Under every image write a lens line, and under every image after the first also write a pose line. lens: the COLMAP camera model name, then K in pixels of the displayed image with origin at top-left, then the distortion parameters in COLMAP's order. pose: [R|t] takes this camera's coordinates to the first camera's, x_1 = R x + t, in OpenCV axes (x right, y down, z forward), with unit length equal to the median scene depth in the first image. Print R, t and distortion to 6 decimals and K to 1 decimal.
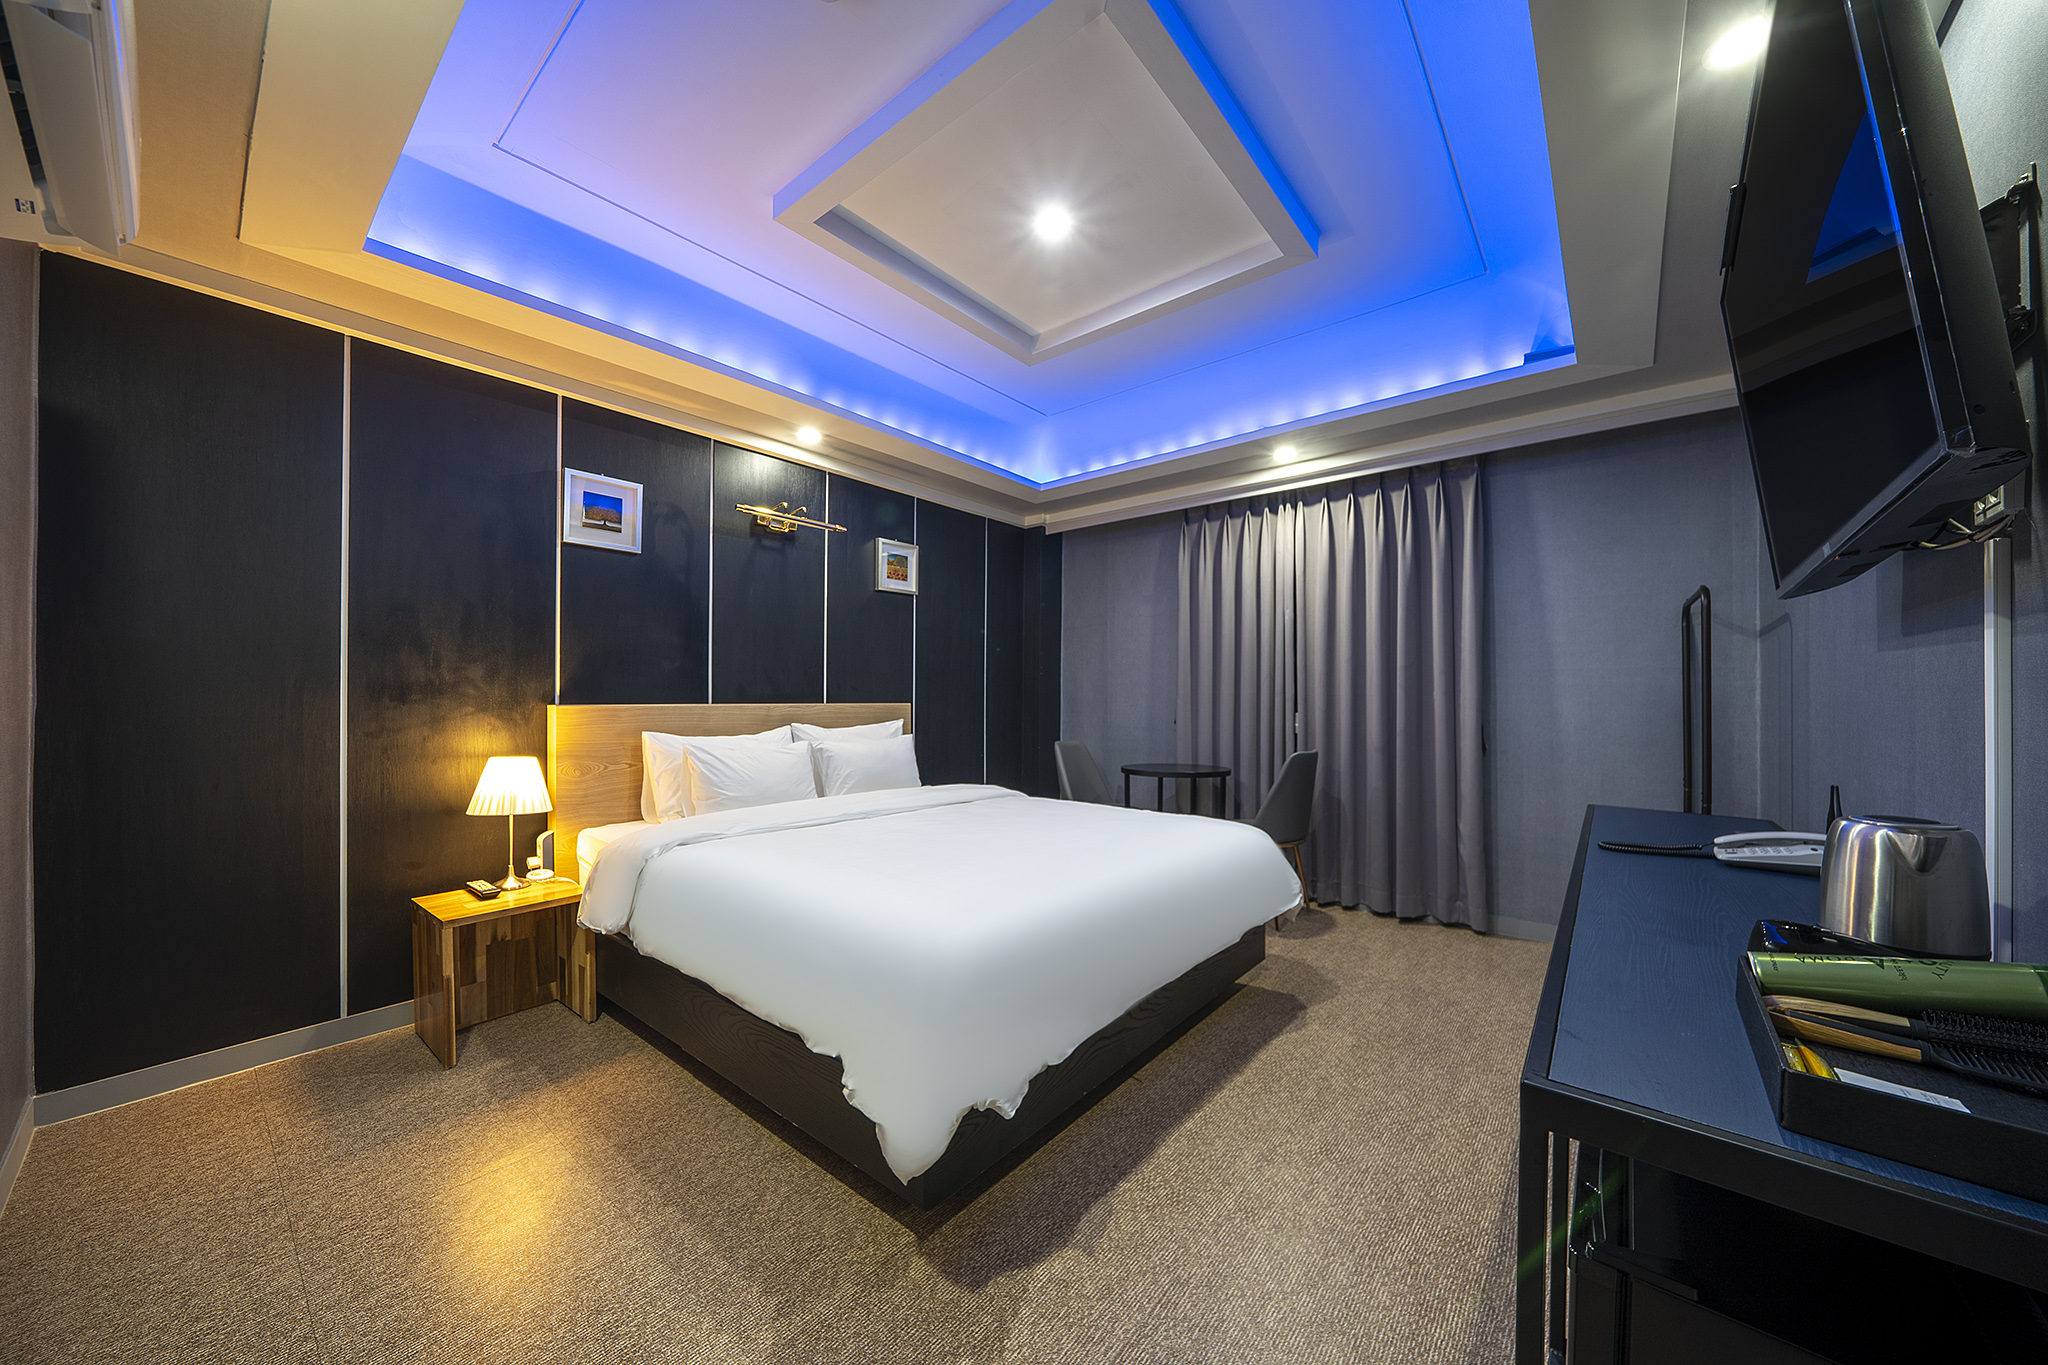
lens RADIAL K [[707.8, 0, 1012.5], [0, 707.8, 691.4], [0, 0, 1]] dist [0.002080, 0.000343]
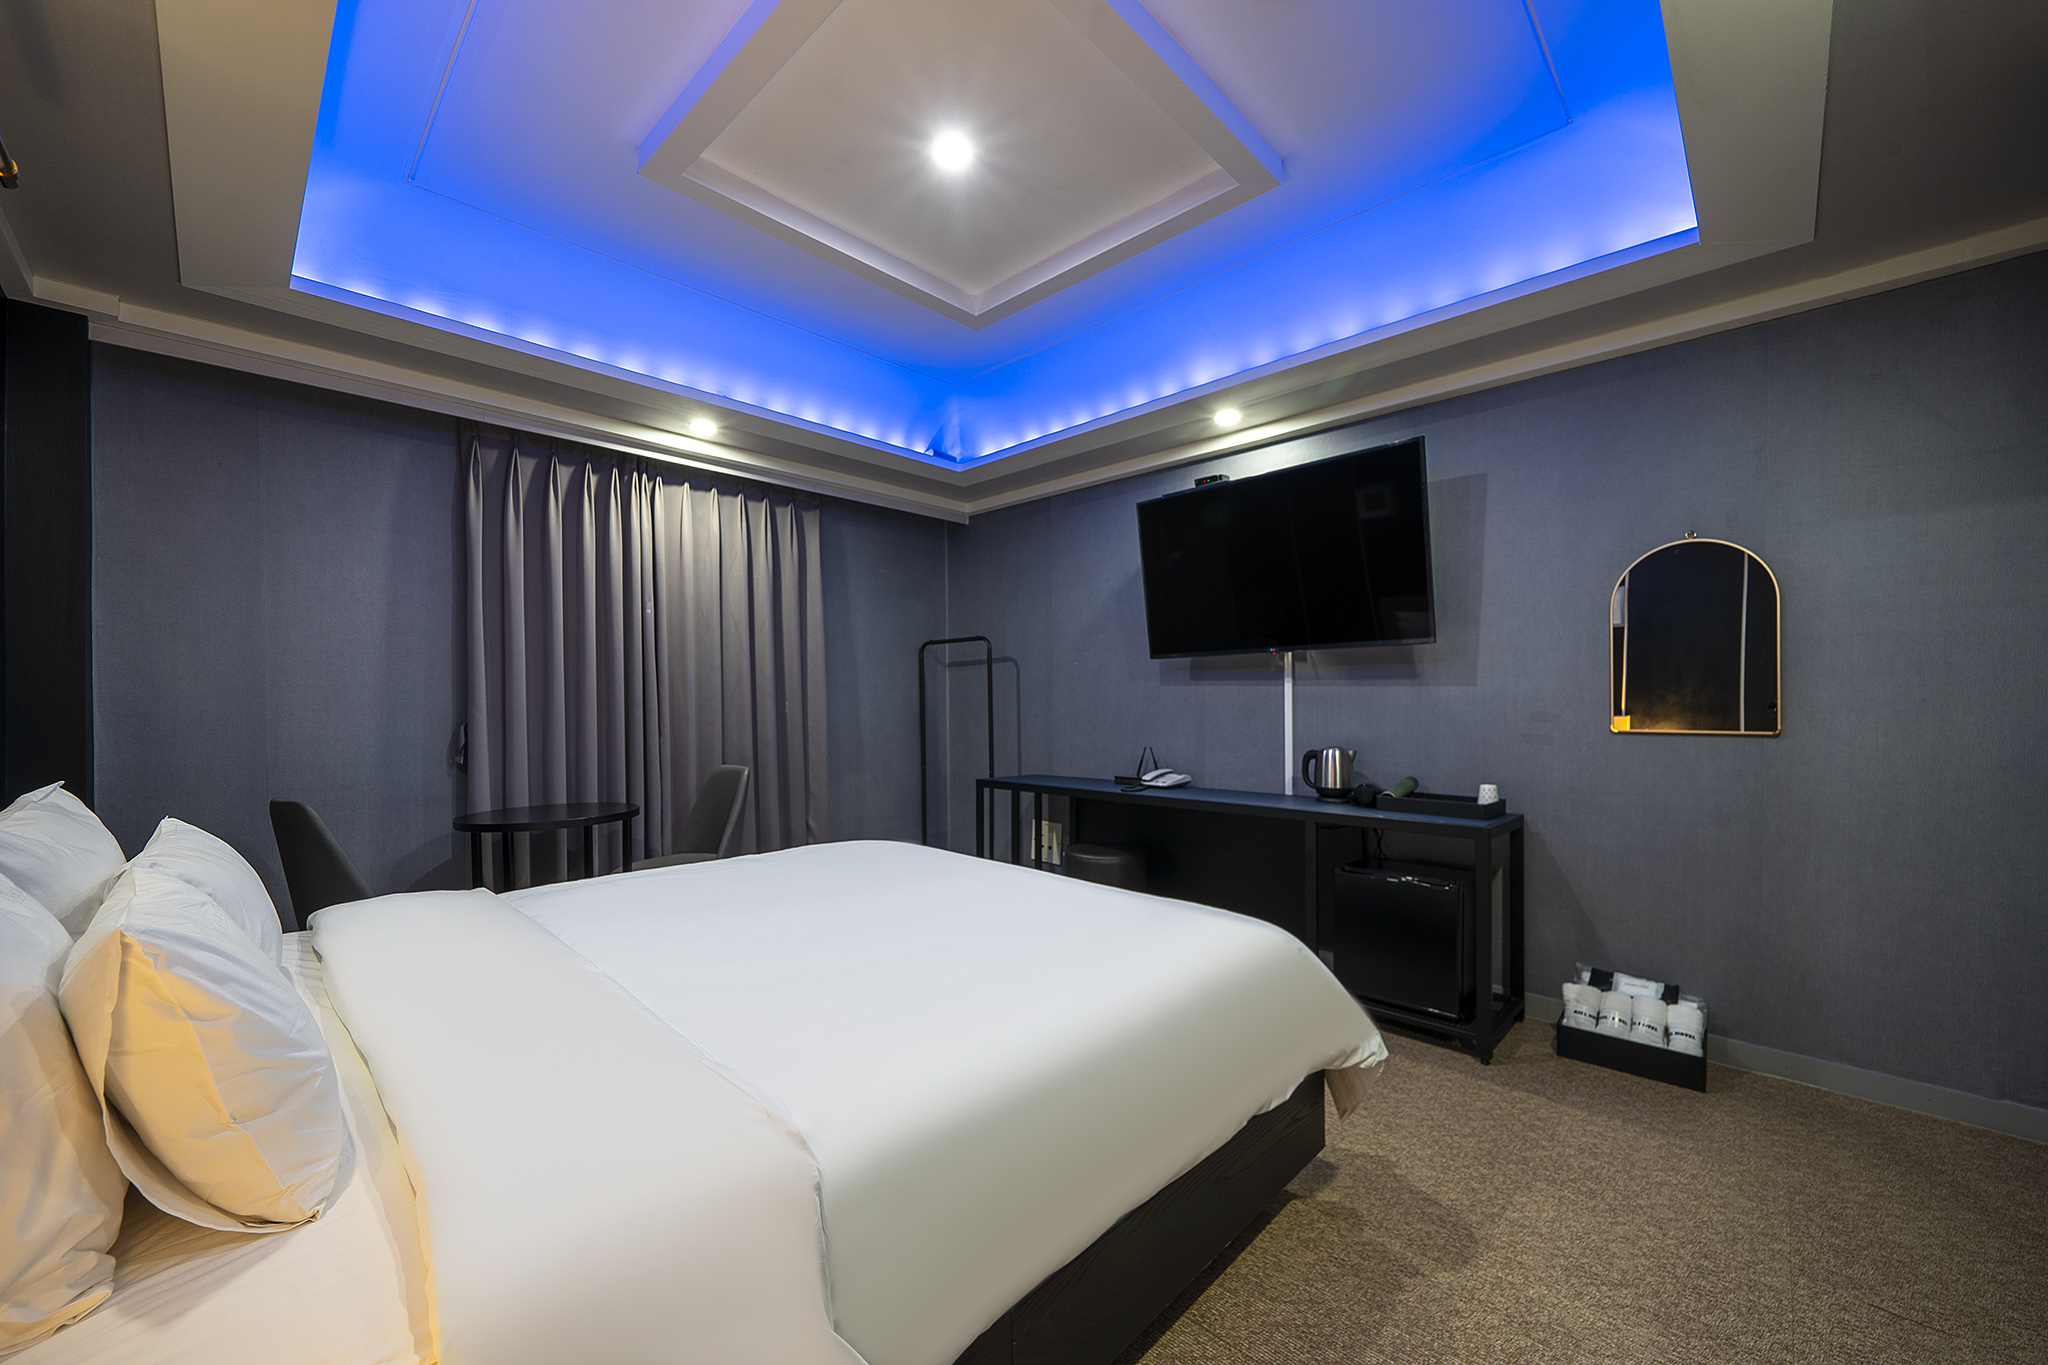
lens RADIAL K [[780.4, 0, 1042.6], [0, 780.4, 710.0], [0, 0, 1]] dist [0.001995, -0.000033]
pose [[0.054558, -0.013643, 0.998417, -0.881660], [-0.004609, 0.999893, 0.013915, -0.008404], [-0.998500, -0.005361, 0.054490, 0.856561]]
